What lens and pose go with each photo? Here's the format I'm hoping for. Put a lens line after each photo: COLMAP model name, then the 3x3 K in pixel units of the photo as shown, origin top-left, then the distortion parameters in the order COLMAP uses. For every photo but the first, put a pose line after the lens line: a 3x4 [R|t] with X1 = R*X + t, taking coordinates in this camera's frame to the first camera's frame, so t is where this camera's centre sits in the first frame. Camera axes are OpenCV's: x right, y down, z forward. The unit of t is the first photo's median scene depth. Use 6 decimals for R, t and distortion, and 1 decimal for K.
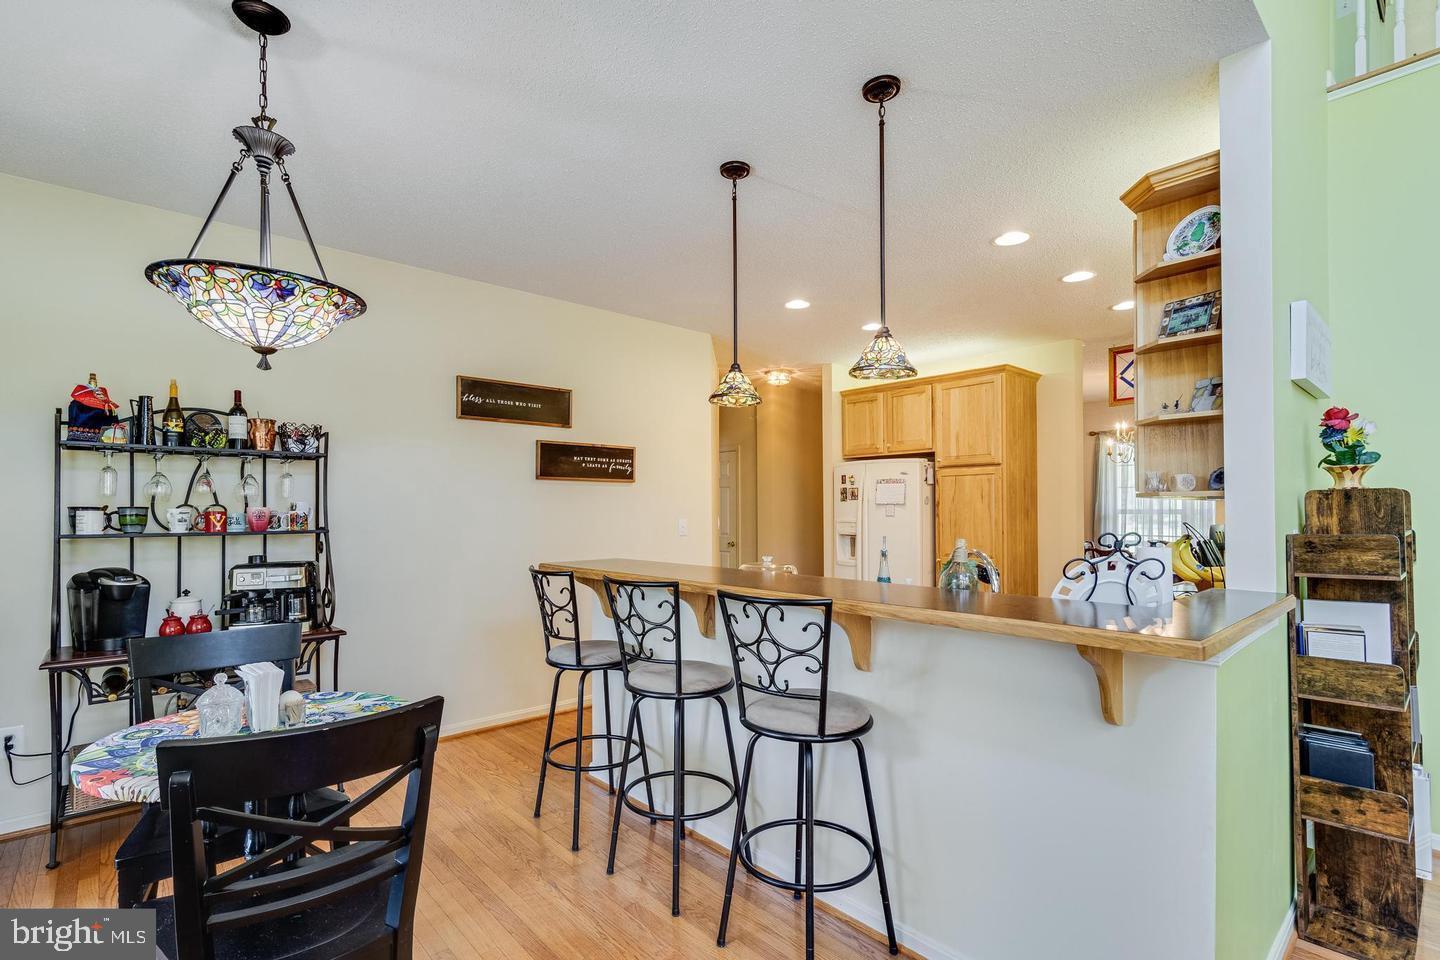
lens RADIAL K [[677.2, 0, 732.1], [0, 677.2, 507.5], [0, 0, 1]] dist [0.006480, -0.001655]
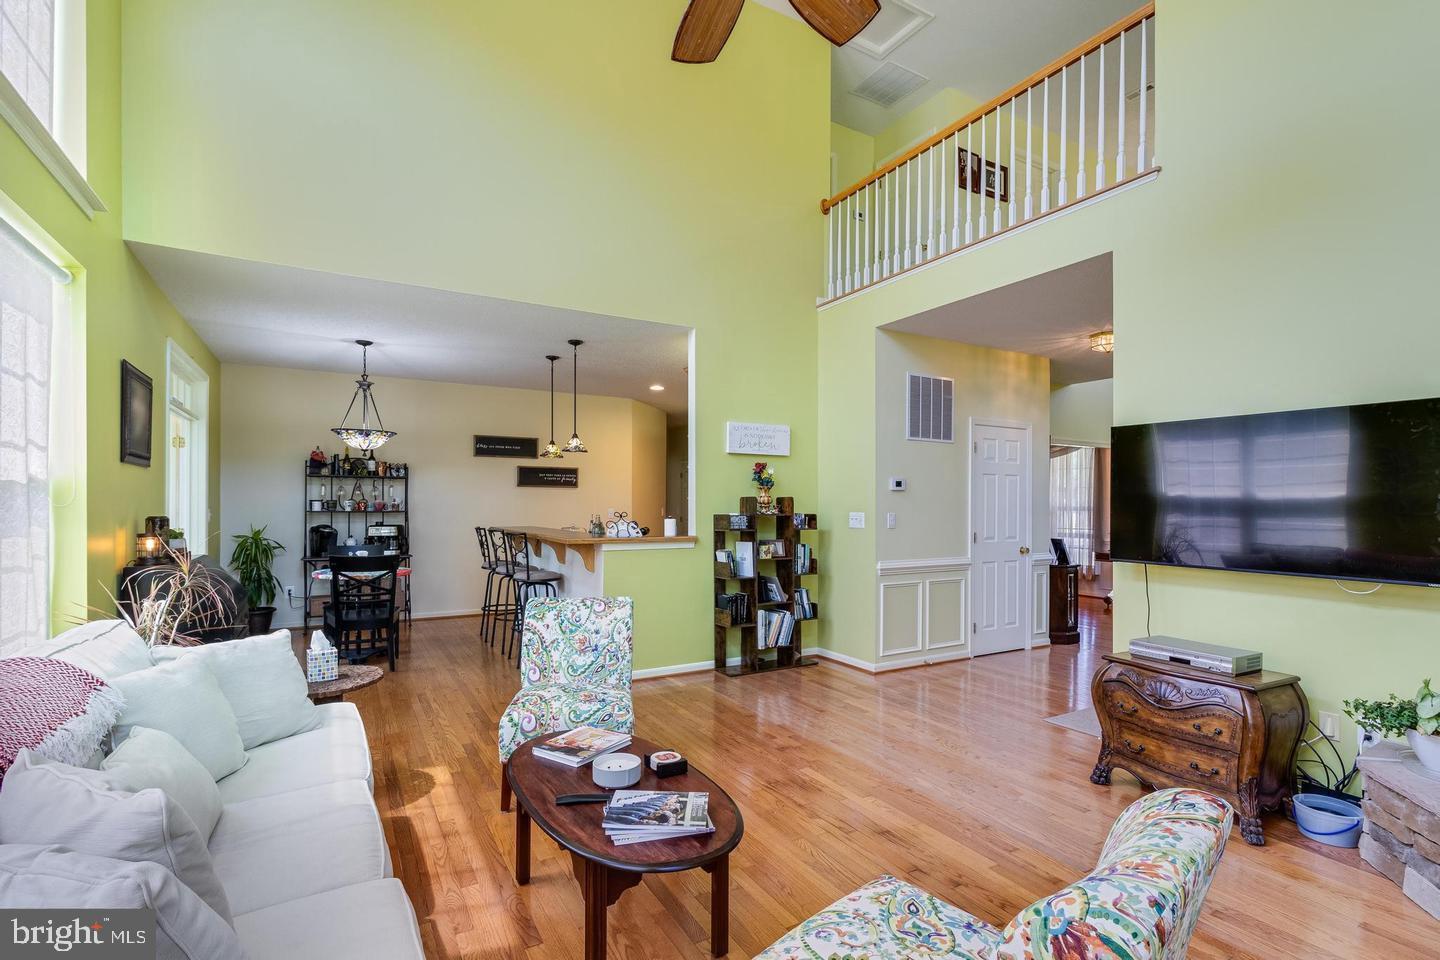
lens RADIAL K [[677.2, 0, 736.7], [0, 677.2, 508.8], [0, 0, 1]] dist [0.006480, -0.001655]
pose [[0.979198, 0.008864, -0.202715, 0.956578], [-0.006740, 0.999915, 0.011166, -0.006443], [0.202797, -0.009568, 0.979174, -1.007351]]
